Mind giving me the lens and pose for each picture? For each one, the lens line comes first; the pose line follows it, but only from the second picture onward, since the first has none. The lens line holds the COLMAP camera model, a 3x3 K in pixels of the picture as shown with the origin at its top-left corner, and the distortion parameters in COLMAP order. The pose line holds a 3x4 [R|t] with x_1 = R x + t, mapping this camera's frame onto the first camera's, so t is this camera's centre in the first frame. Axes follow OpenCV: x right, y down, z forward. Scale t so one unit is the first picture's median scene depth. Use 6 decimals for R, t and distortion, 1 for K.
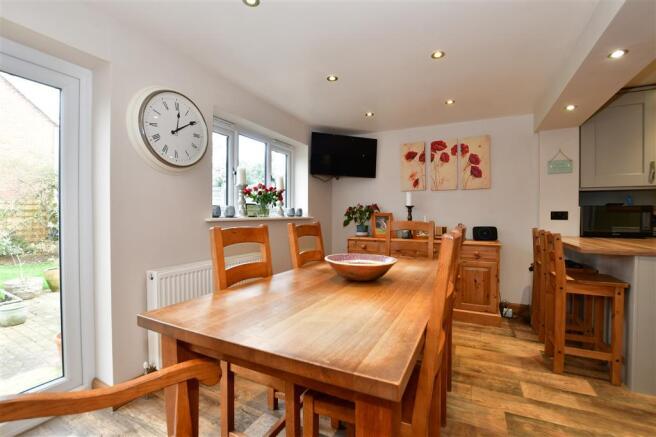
lens RADIAL K [[285.9, 0, 318.9], [0, 285.9, 215.8], [0, 0, 1]] dist [-0.025436, 0.000931]
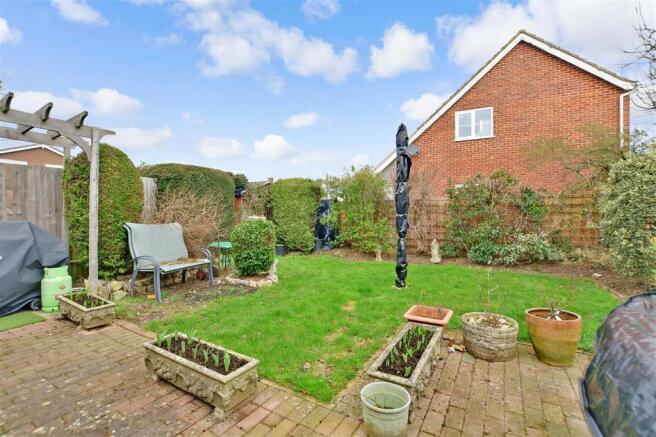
lens RADIAL K [[285.9, 0, 327.3], [0, 285.9, 216.0], [0, 0, 1]] dist [-0.025436, 0.000931]
pose [[-0.046518, 0.008509, -0.998881, -0.241618], [-0.002436, 0.999960, 0.008631, 0.006561], [0.998914, 0.002835, -0.046496, 0.358673]]
